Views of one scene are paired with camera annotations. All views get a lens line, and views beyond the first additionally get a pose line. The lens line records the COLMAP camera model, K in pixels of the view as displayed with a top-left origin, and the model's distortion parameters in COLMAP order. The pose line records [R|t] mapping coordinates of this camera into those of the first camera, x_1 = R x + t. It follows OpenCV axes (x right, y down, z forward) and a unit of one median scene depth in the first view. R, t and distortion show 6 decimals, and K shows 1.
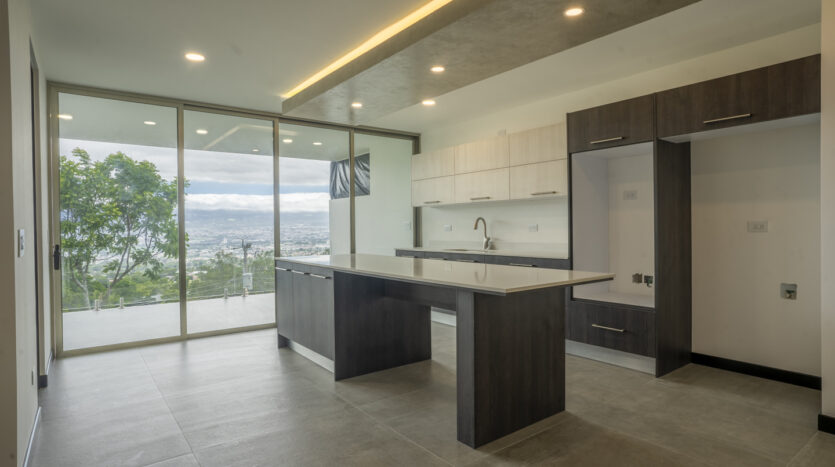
lens RADIAL K [[454.1, 0, 392.6], [0, 454.1, 235.6], [0, 0, 1]] dist [-0.037850, 0.011857]
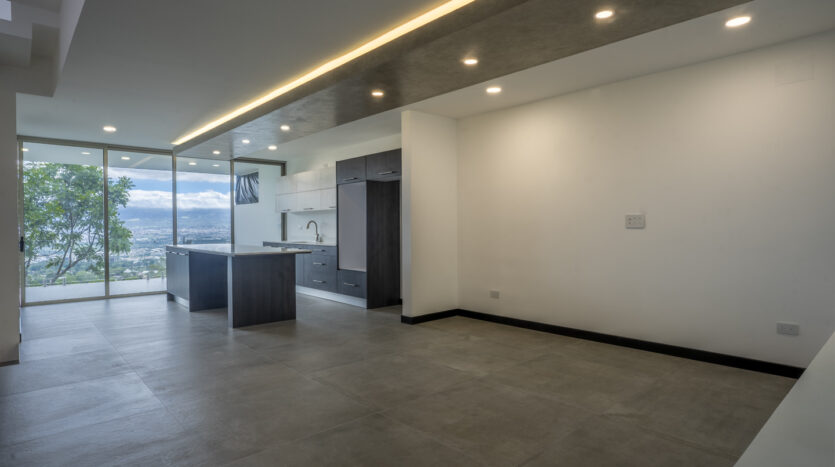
lens RADIAL K [[454.1, 0, 392.9], [0, 454.1, 236.3], [0, 0, 1]] dist [-0.037850, 0.011857]
pose [[0.995943, 0.006513, 0.089746, 0.291516], [-0.006718, 0.999975, 0.001977, 0.006337], [-0.089731, -0.002572, 0.995963, -0.483758]]
